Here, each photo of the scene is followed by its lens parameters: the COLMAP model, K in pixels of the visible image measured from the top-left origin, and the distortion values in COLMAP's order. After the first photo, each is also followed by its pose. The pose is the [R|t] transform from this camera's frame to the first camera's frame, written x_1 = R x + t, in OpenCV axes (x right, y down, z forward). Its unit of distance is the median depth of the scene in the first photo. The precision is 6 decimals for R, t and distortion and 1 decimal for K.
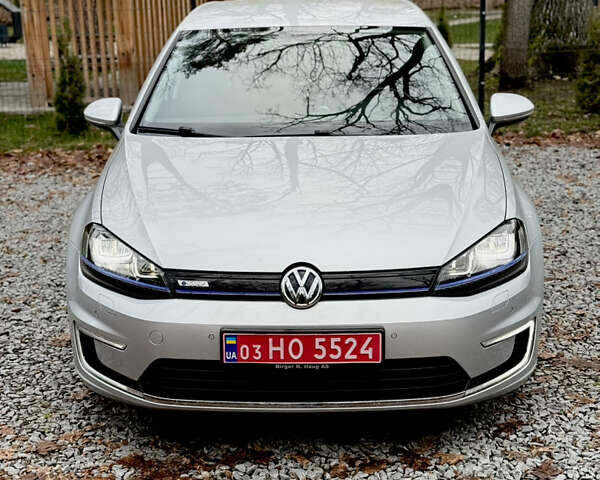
lens RADIAL K [[1100.0, 0, 300.0], [0, 1100.0, 240.0], [0, 0, 1]] dist [0.145618, -0.039904]
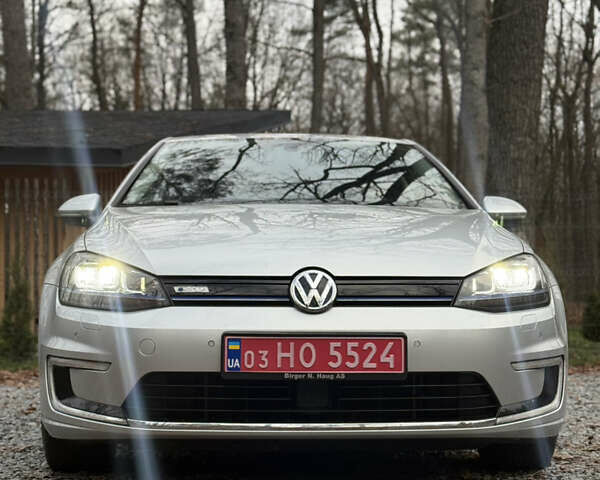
lens RADIAL K [[1100.0, 0, 300.0], [0, 1100.0, 240.0], [0, 0, 1]] dist [0.145618, -0.039904]
pose [[0.997829, 0.022079, 0.062052, -0.064957], [-0.001904, 0.951415, -0.307906, 0.275197], [-0.065836, 0.307119, 0.949391, 0.129517]]
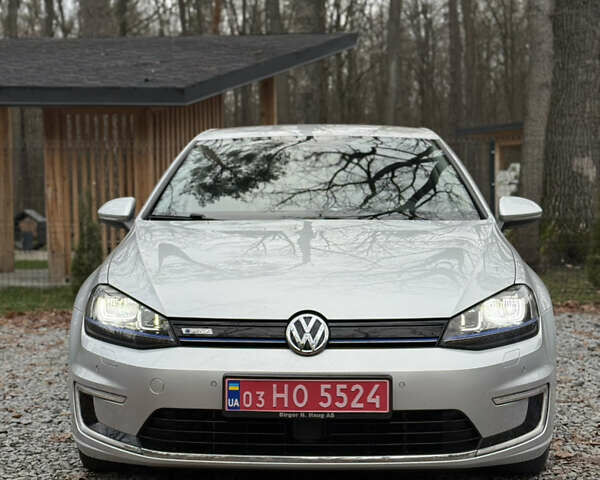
lens RADIAL K [[1100.0, 0, 300.0], [0, 1100.0, 240.0], [0, 0, 1]] dist [0.145618, -0.039904]
pose [[0.999783, 0.013526, -0.015824, 0.009083], [-0.016525, 0.977968, -0.208098, 0.161939], [0.012661, 0.208315, 0.977980, 0.022330]]
